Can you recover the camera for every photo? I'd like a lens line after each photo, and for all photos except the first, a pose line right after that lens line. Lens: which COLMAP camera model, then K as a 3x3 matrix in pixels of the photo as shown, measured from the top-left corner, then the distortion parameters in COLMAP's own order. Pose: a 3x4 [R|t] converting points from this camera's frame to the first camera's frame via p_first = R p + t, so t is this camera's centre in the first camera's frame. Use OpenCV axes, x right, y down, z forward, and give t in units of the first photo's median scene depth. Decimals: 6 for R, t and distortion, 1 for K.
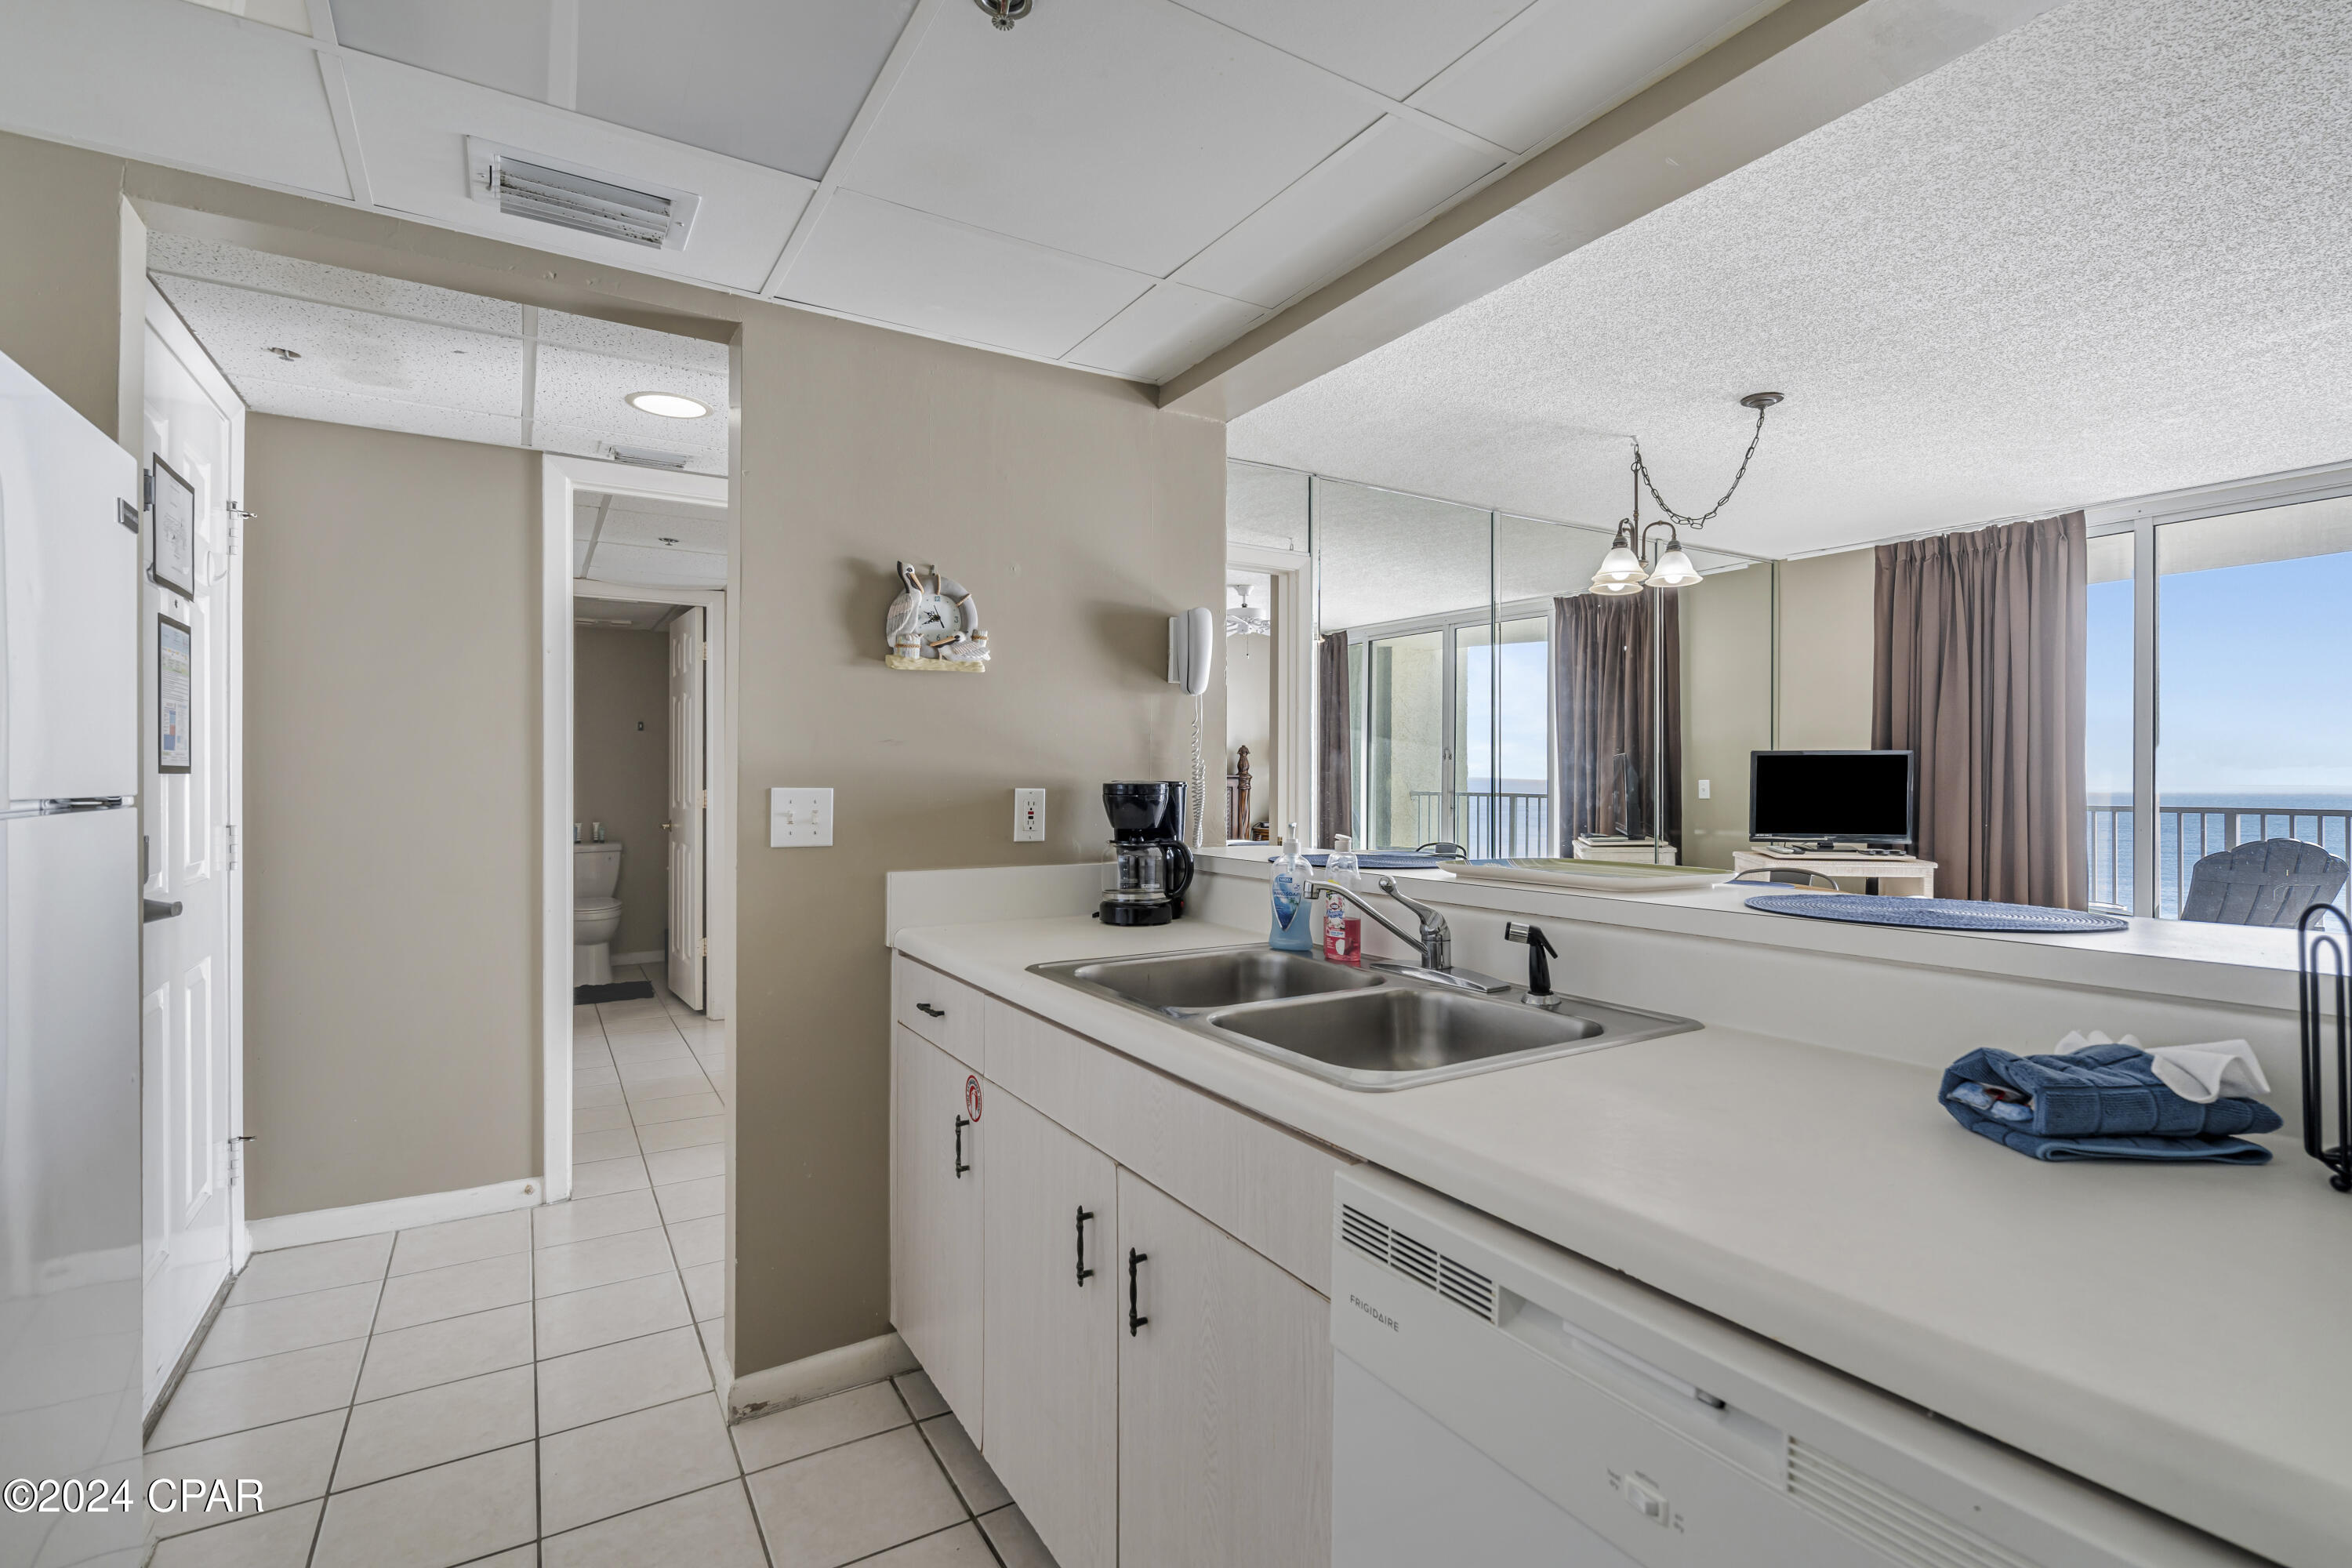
lens RADIAL K [[1072.6, 0, 1184.5], [0, 1072.6, 781.3], [0, 0, 1]] dist [-0.003767, 0.002571]
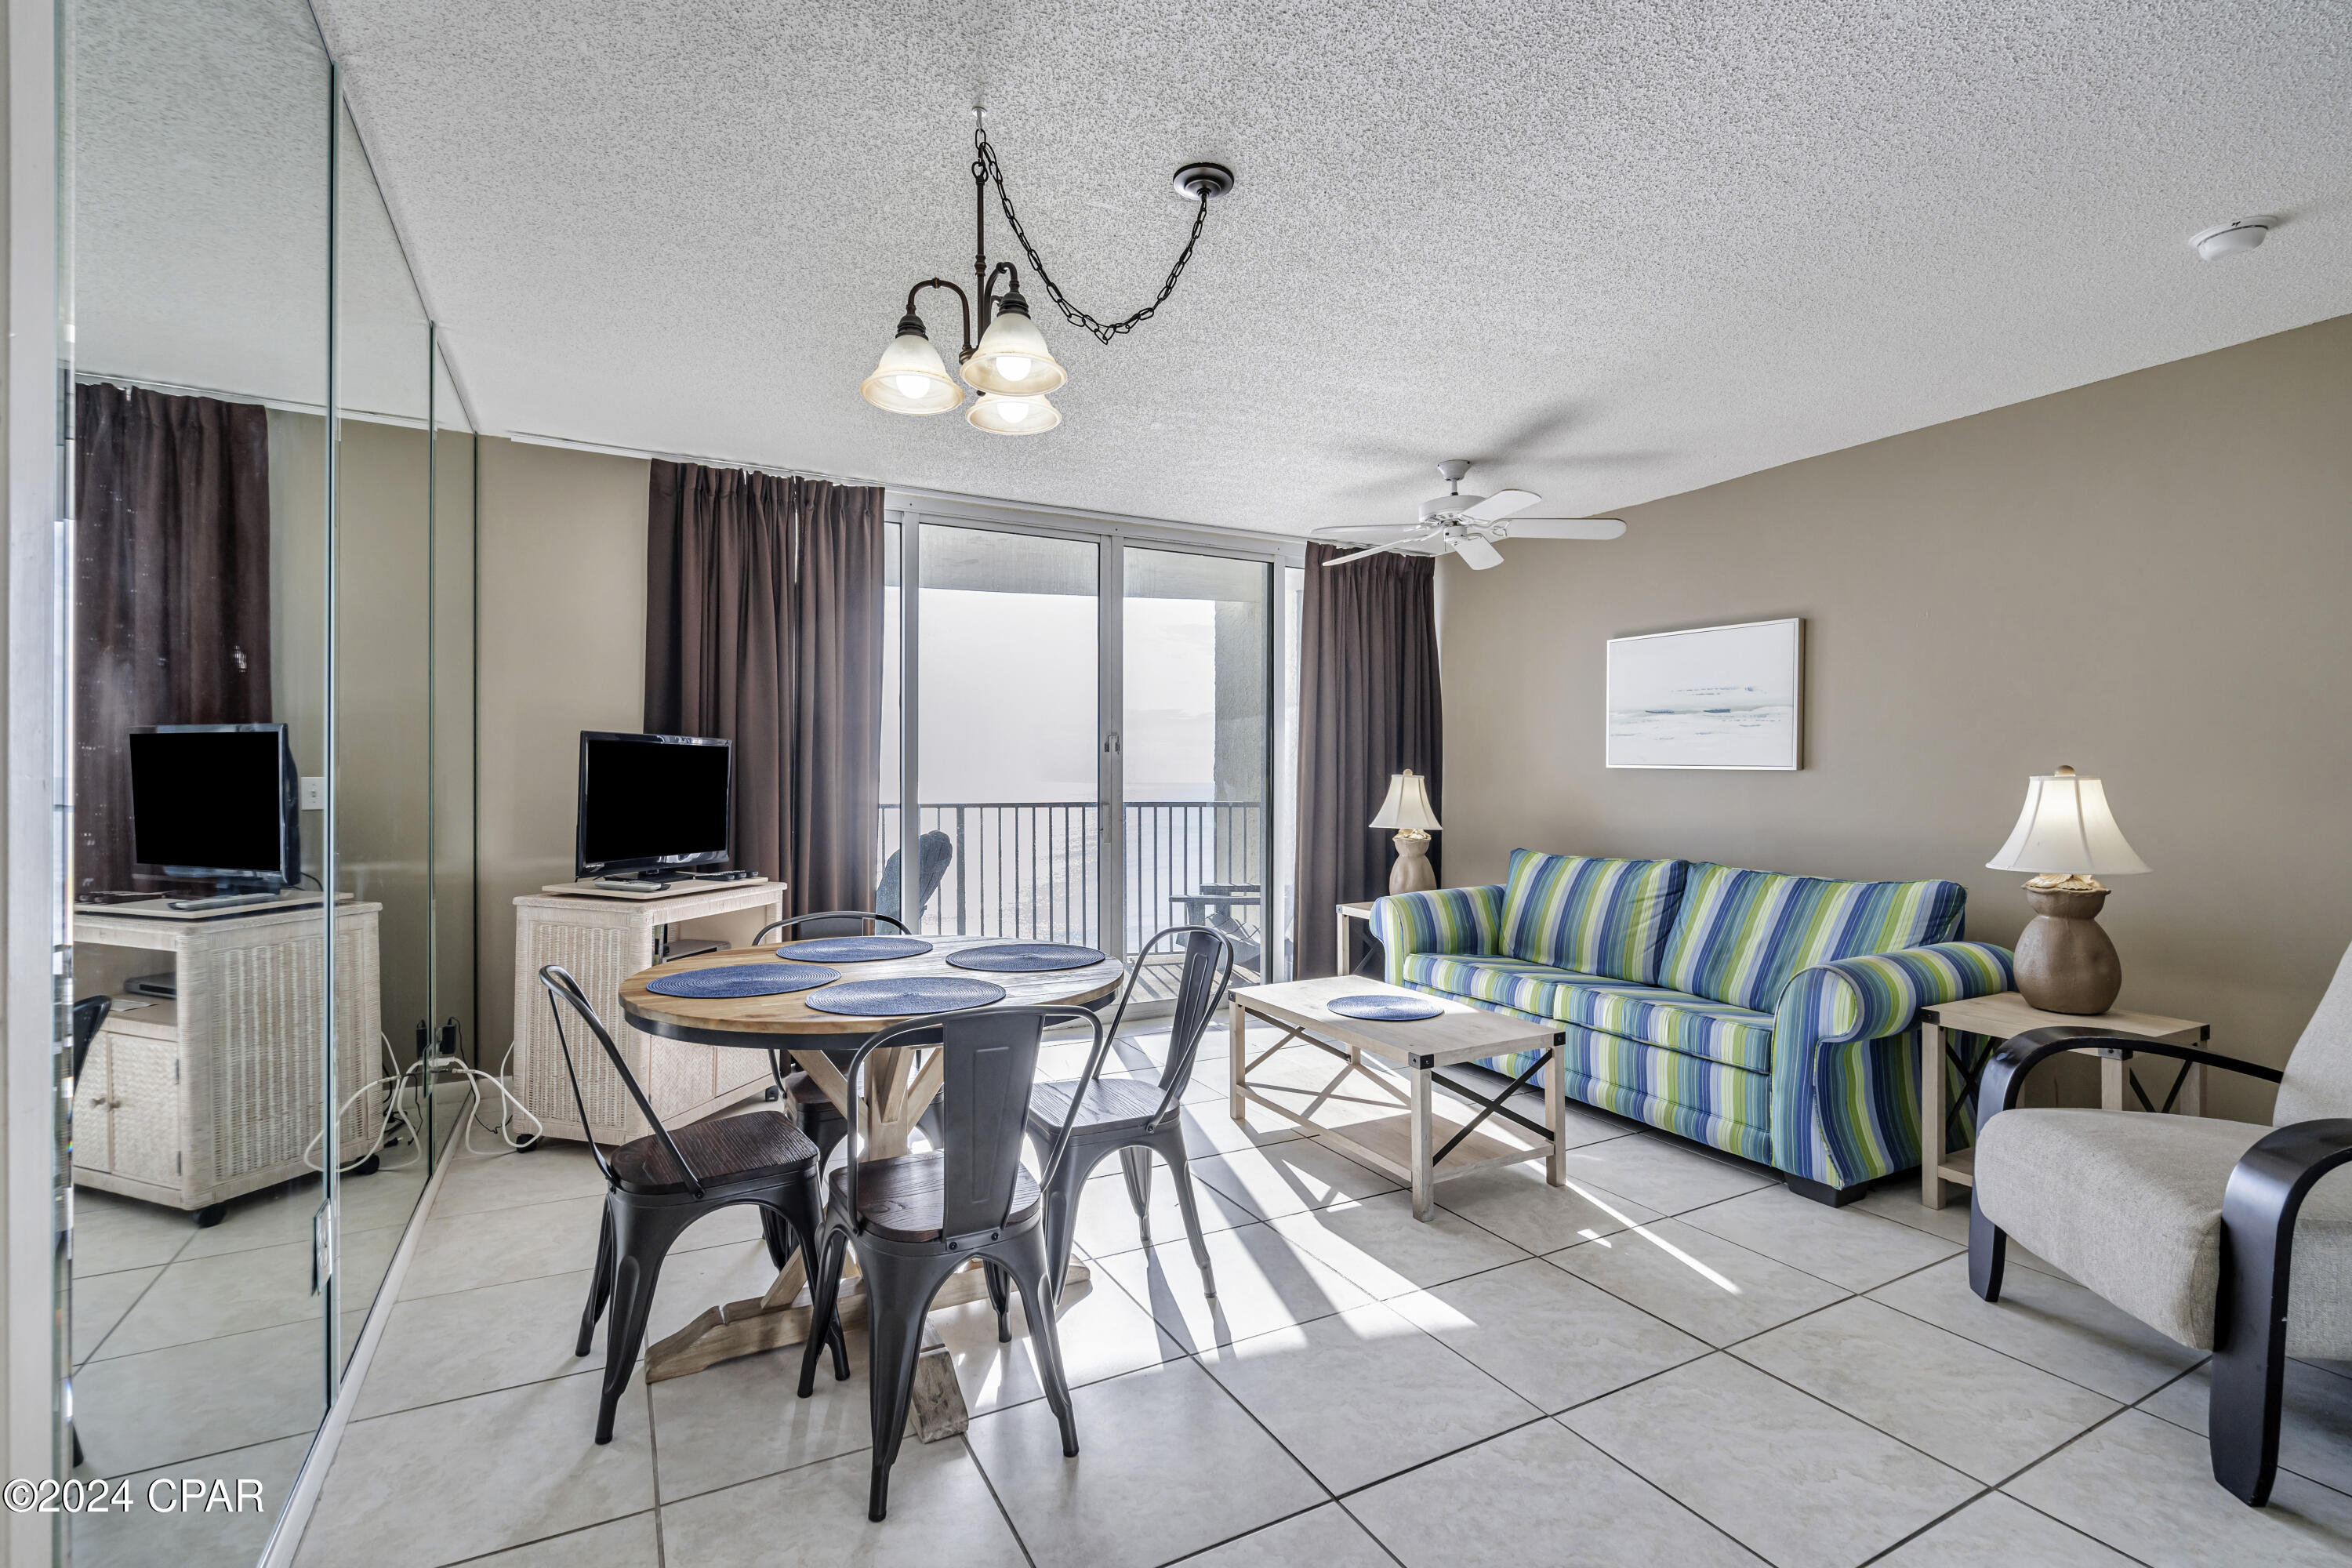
lens RADIAL K [[1072.6, 0, 1176.3], [0, 1072.6, 781.9], [0, 0, 1]] dist [-0.003767, 0.002571]
pose [[0.052818, 0.000591, 0.998604, -0.070858], [0.006101, 0.999981, -0.000914, 0.004412], [-0.998586, 0.006141, 0.052813, 0.642862]]
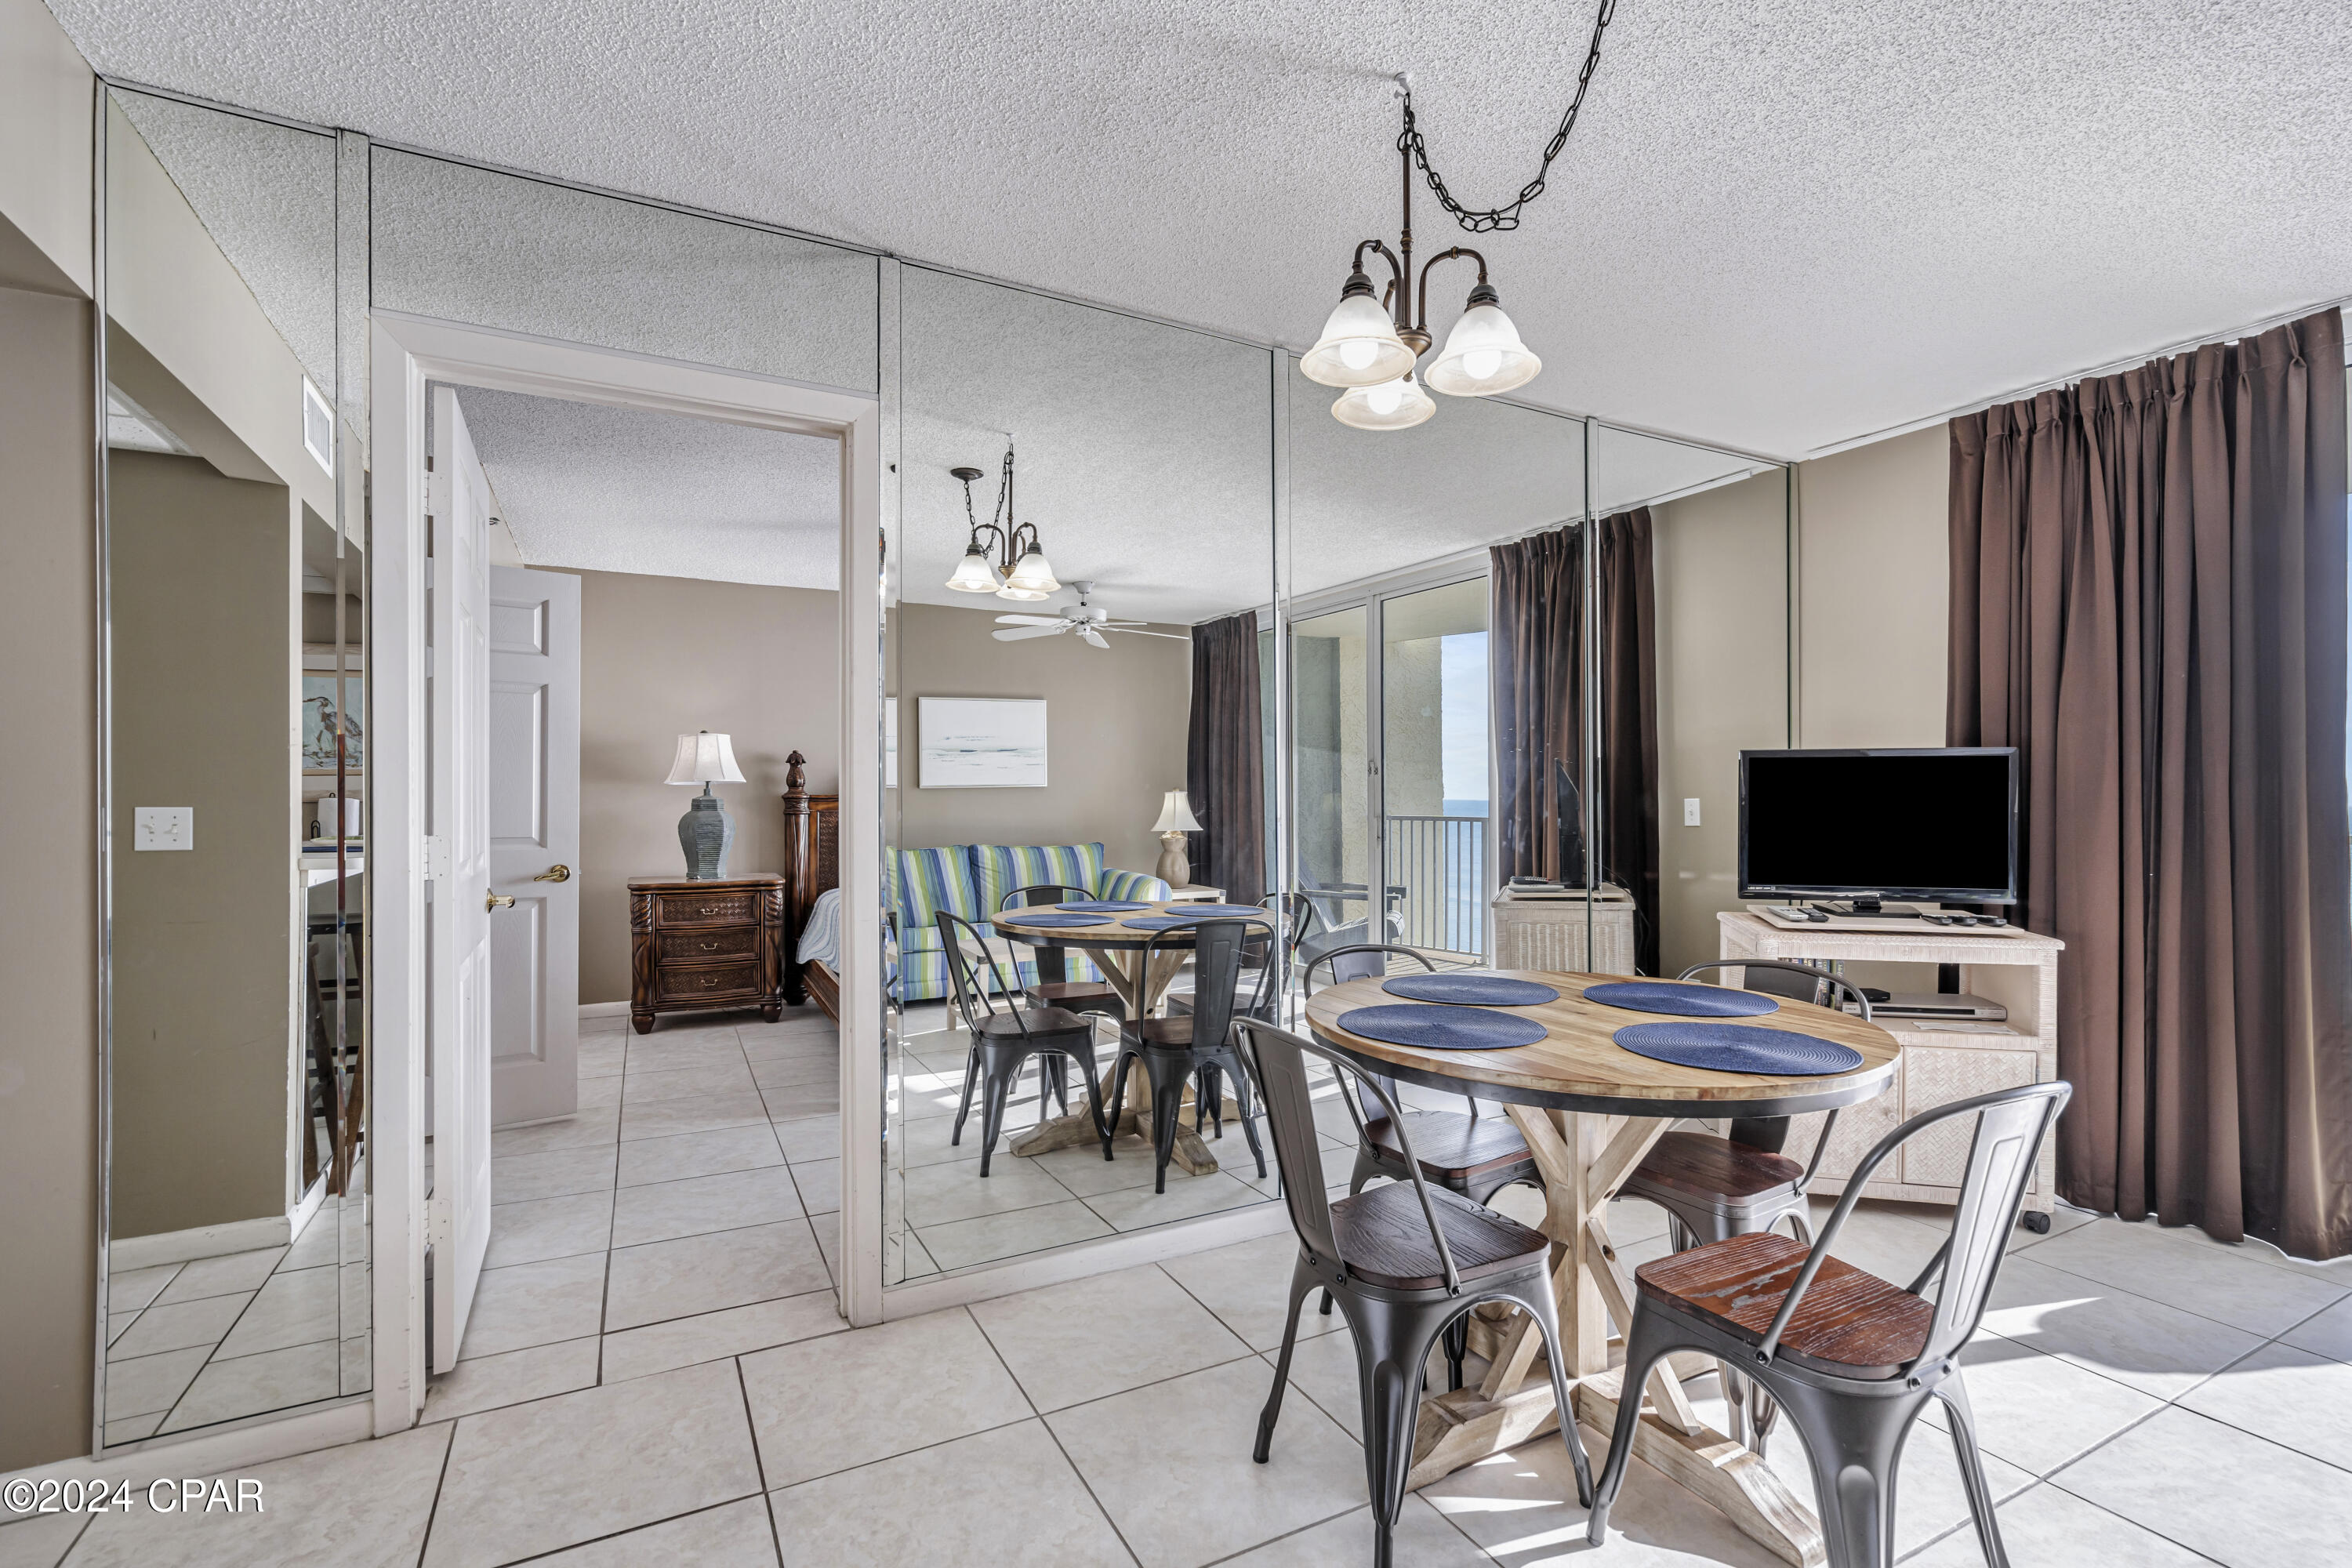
lens RADIAL K [[1072.6, 0, 1175.2], [0, 1072.6, 796.6], [0, 0, 1]] dist [-0.003767, 0.002571]
pose [[0.997793, -0.004494, -0.066247, 0.252756], [0.003988, 0.999962, -0.007780, 0.001453], [0.066280, 0.007499, 0.997773, 0.376150]]
